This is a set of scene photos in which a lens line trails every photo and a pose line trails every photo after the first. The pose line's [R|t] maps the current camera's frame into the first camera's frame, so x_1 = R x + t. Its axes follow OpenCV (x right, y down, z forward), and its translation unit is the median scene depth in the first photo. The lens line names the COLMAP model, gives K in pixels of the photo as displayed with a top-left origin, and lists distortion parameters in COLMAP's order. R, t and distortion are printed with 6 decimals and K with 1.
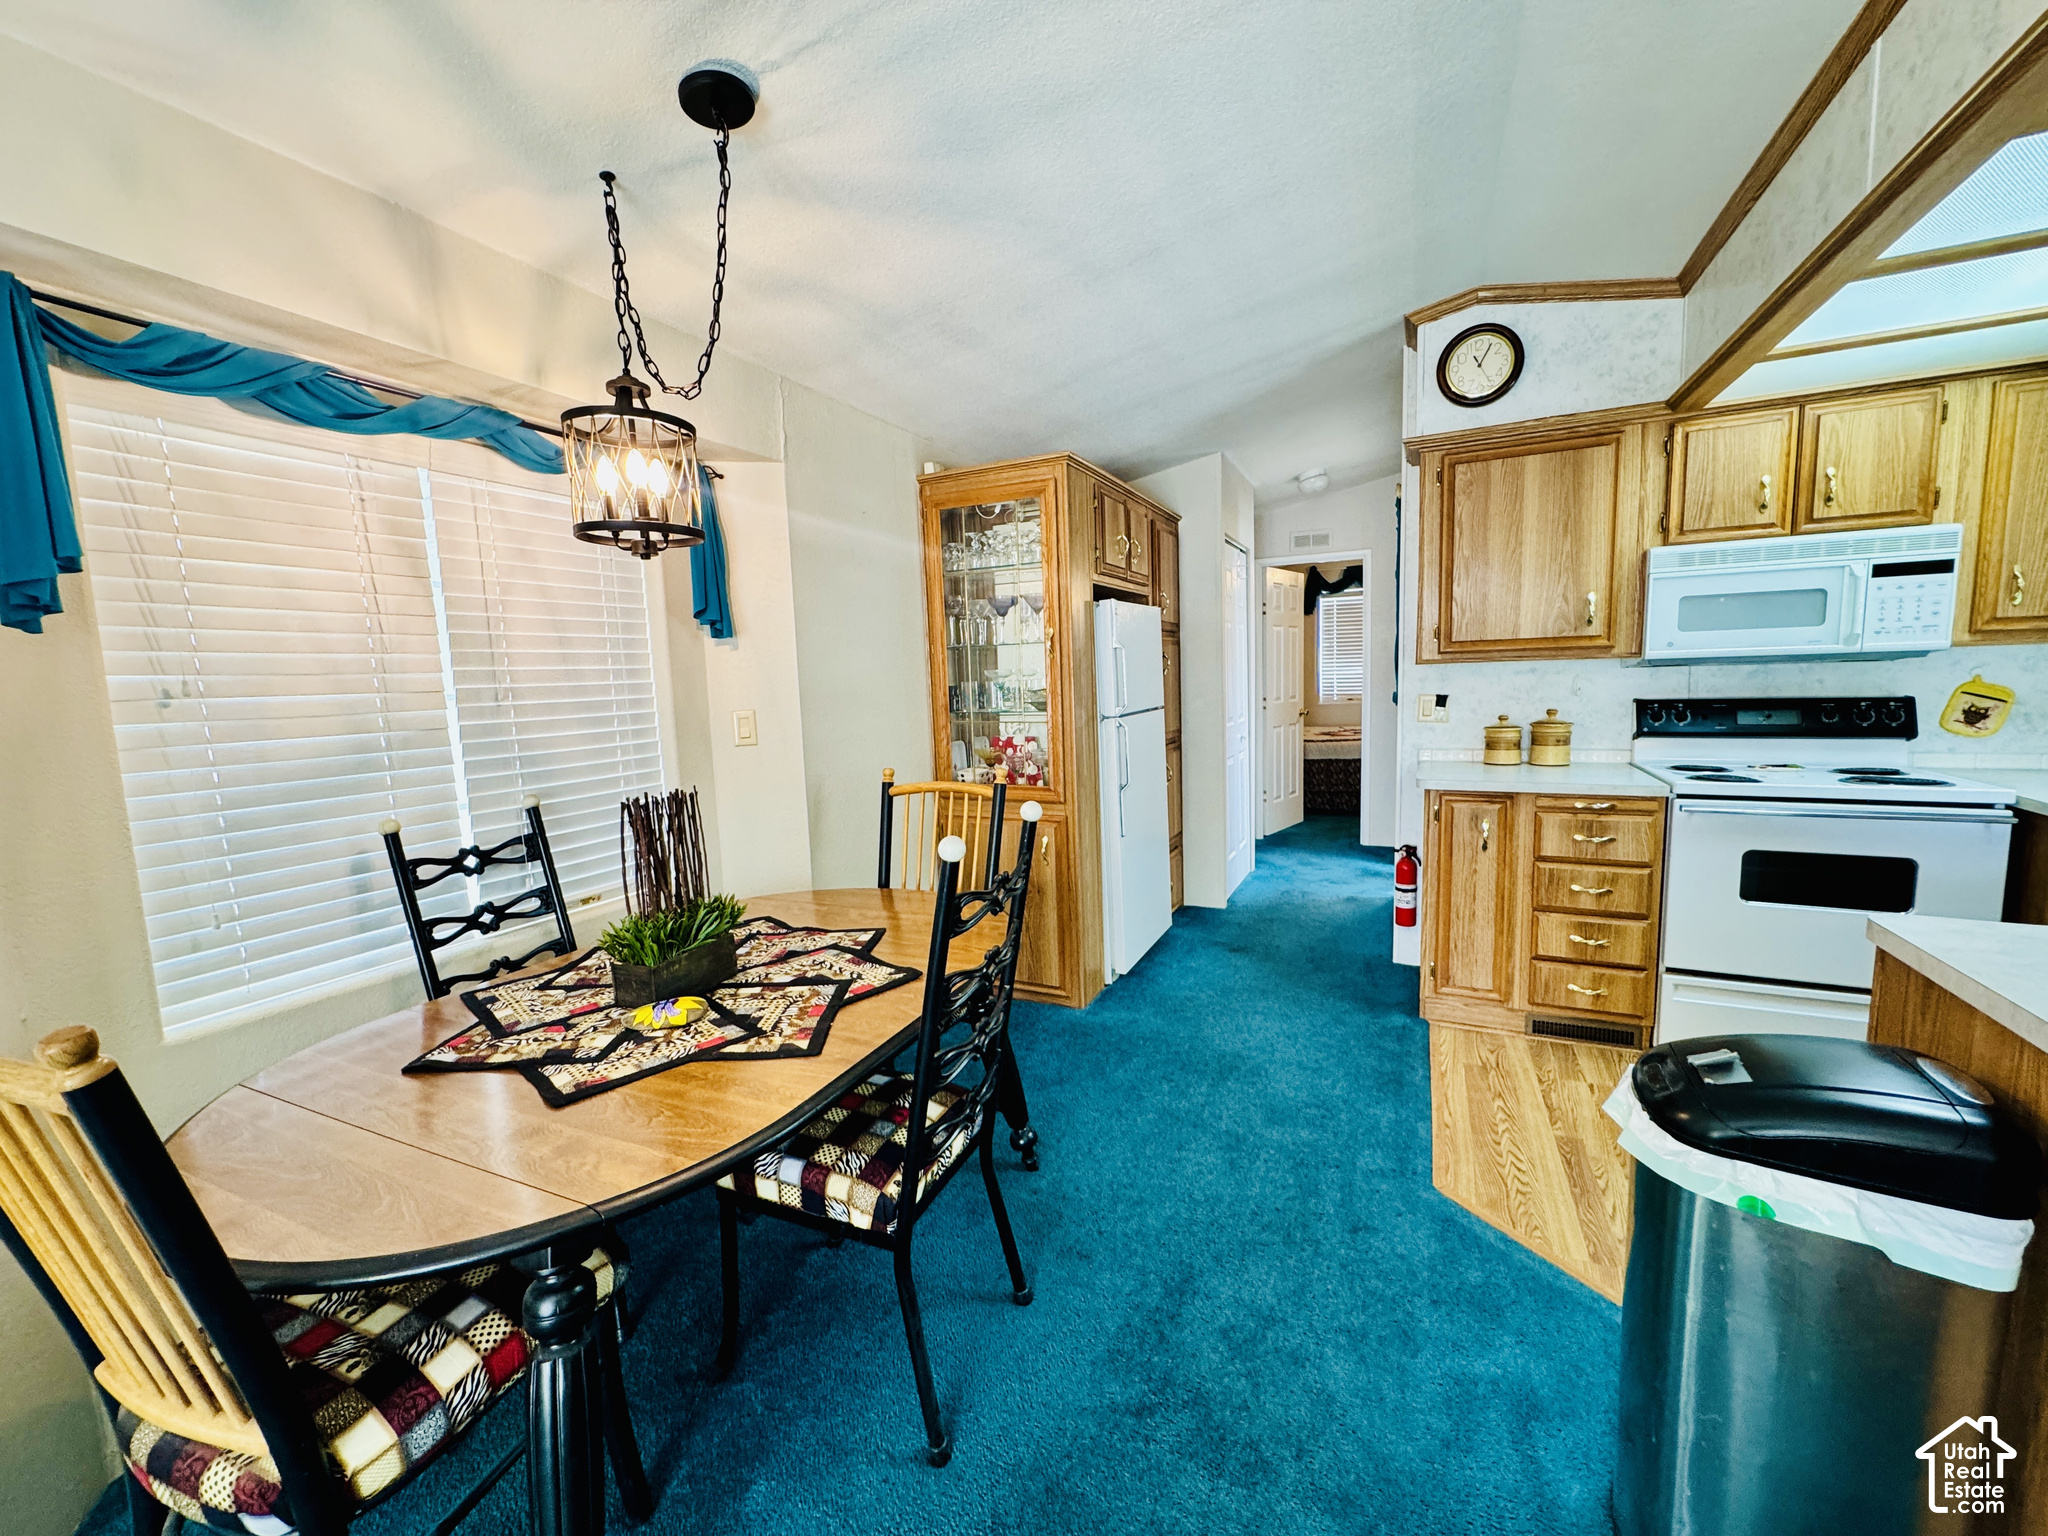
lens RADIAL K [[821.6, 0, 1023.8], [0, 821.6, 769.4], [0, 0, 1]] dist [-0.003637, 0.000201]
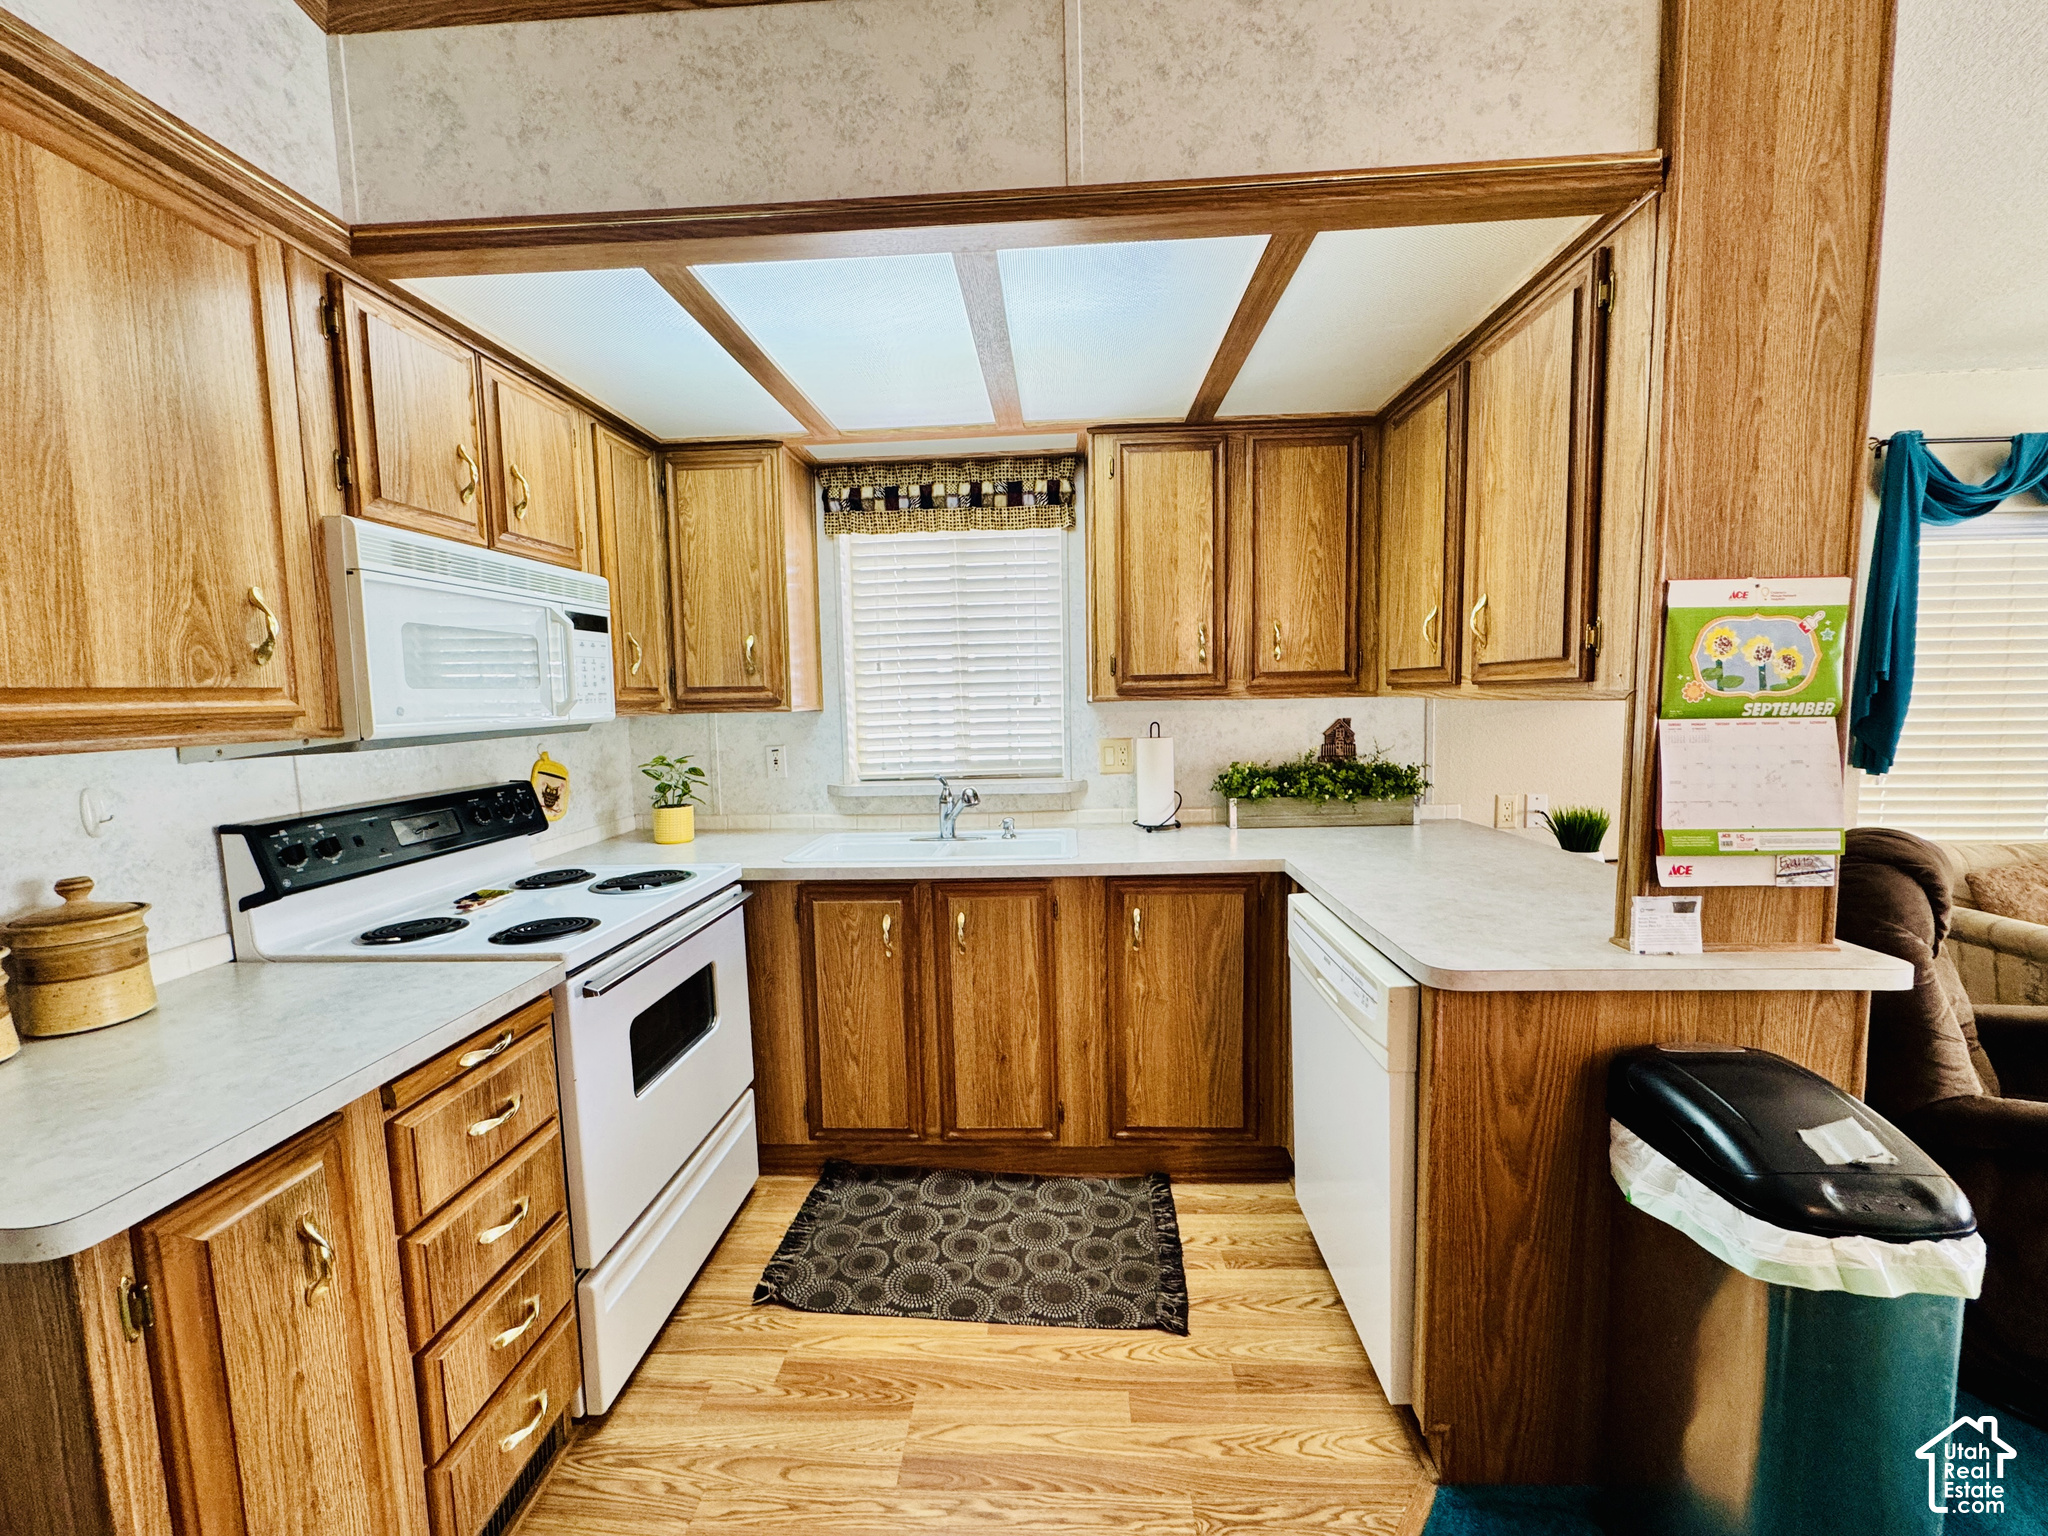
lens RADIAL K [[821.6, 0, 1023.3], [0, 821.6, 769.6], [0, 0, 1]] dist [-0.003637, 0.000201]
pose [[-0.383856, -0.044599, 0.922315, 0.221493], [0.145017, 0.983527, 0.107913, -0.172208], [-0.911934, 0.175175, -0.371065, 1.258601]]
